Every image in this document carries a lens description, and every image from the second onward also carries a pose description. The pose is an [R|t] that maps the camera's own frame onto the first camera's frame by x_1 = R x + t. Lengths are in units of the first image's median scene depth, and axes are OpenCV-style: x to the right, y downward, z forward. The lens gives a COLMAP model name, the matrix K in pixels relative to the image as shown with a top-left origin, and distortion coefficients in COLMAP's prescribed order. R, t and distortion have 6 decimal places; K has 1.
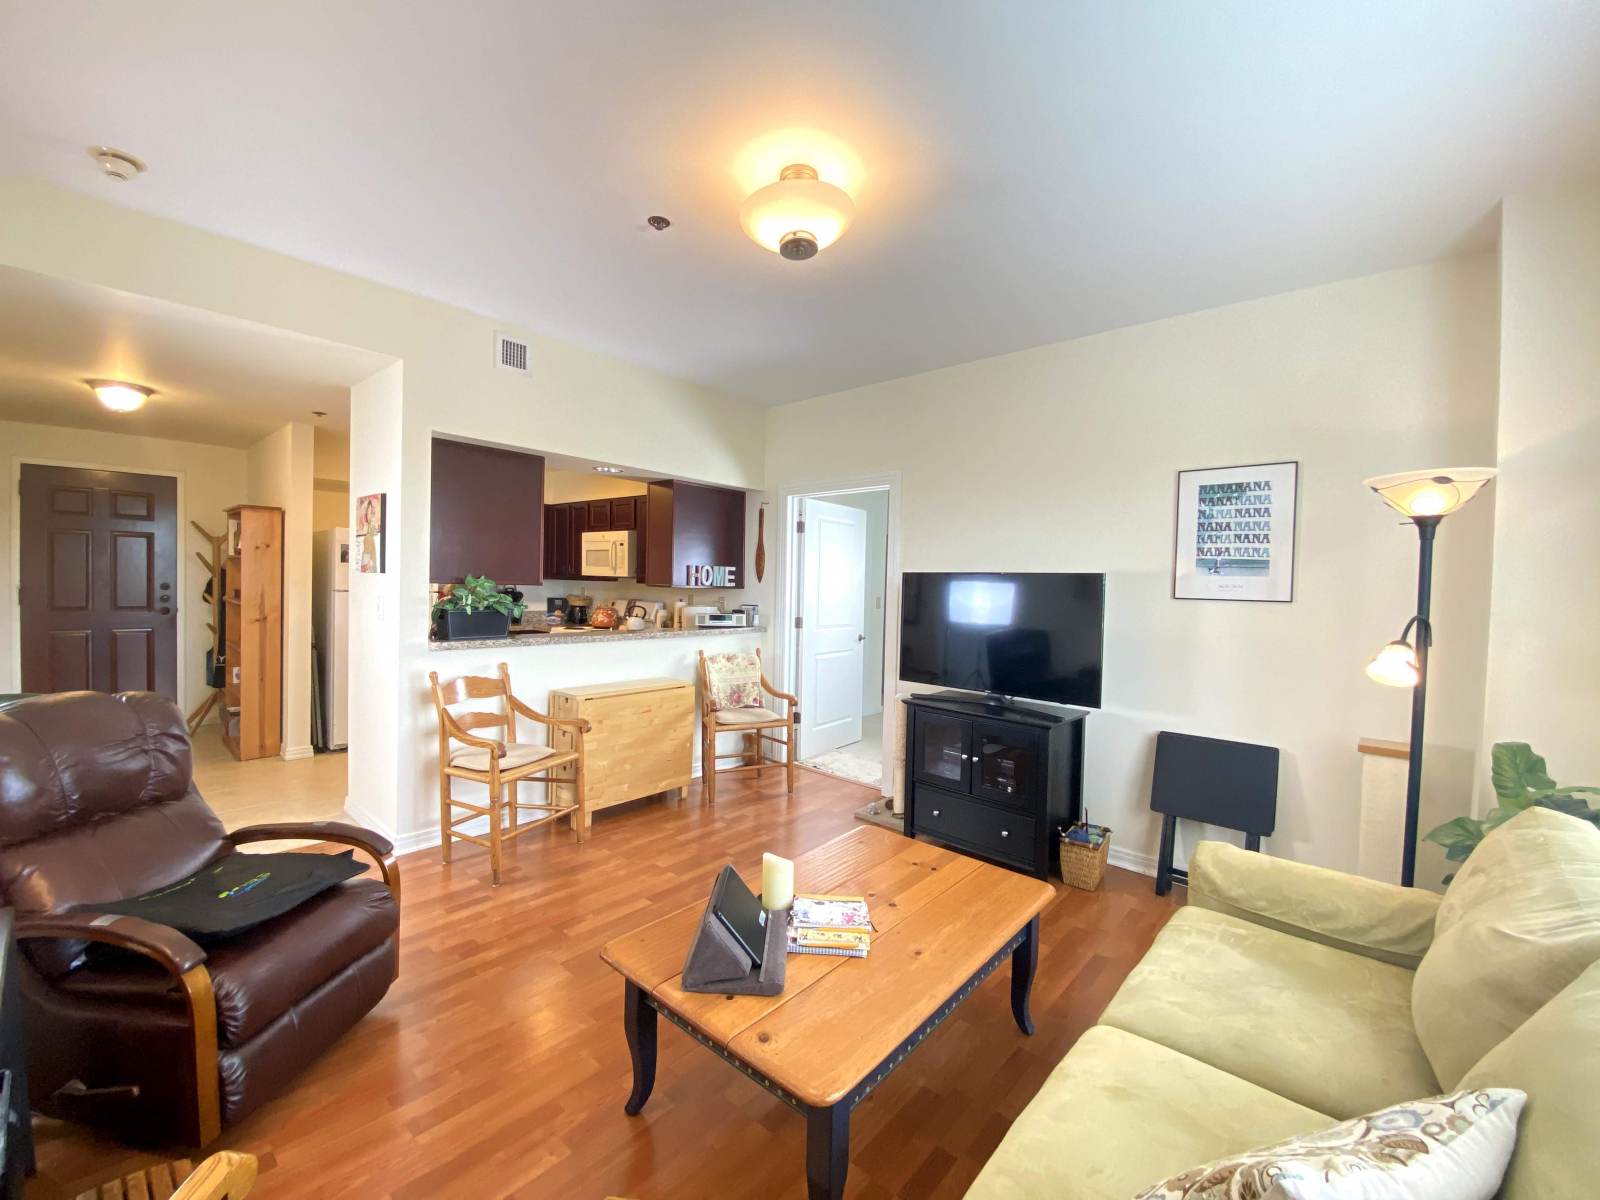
lens RADIAL K [[649.1, 0, 799.5], [0, 649.1, 596.3], [0, 0, 1]] dist [0.003013, 0.000038]
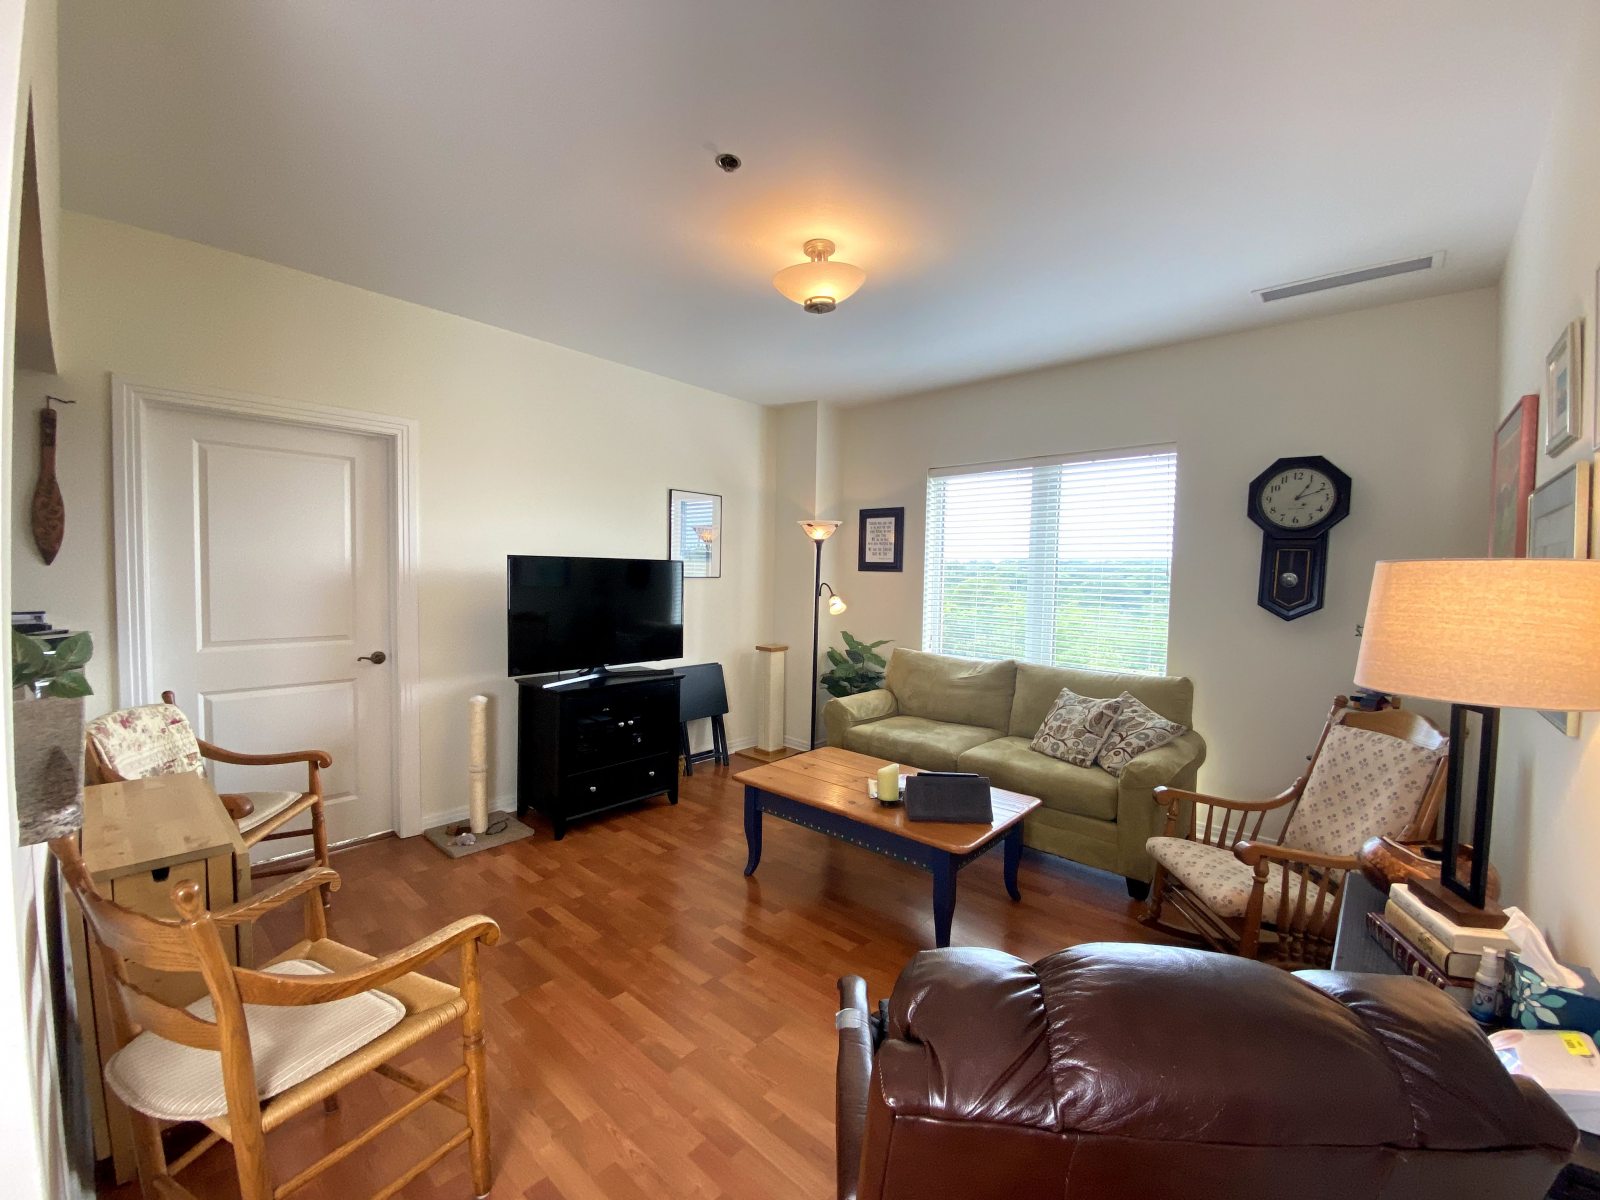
lens RADIAL K [[649.1, 0, 799.5], [0, 649.1, 596.3], [0, 0, 1]] dist [0.003013, 0.000038]
pose [[0.001985, -0.059300, 0.998238, -0.767063], [0.005000, 0.998228, 0.059289, -0.034486], [-0.999986, 0.004873, 0.002278, 0.623650]]
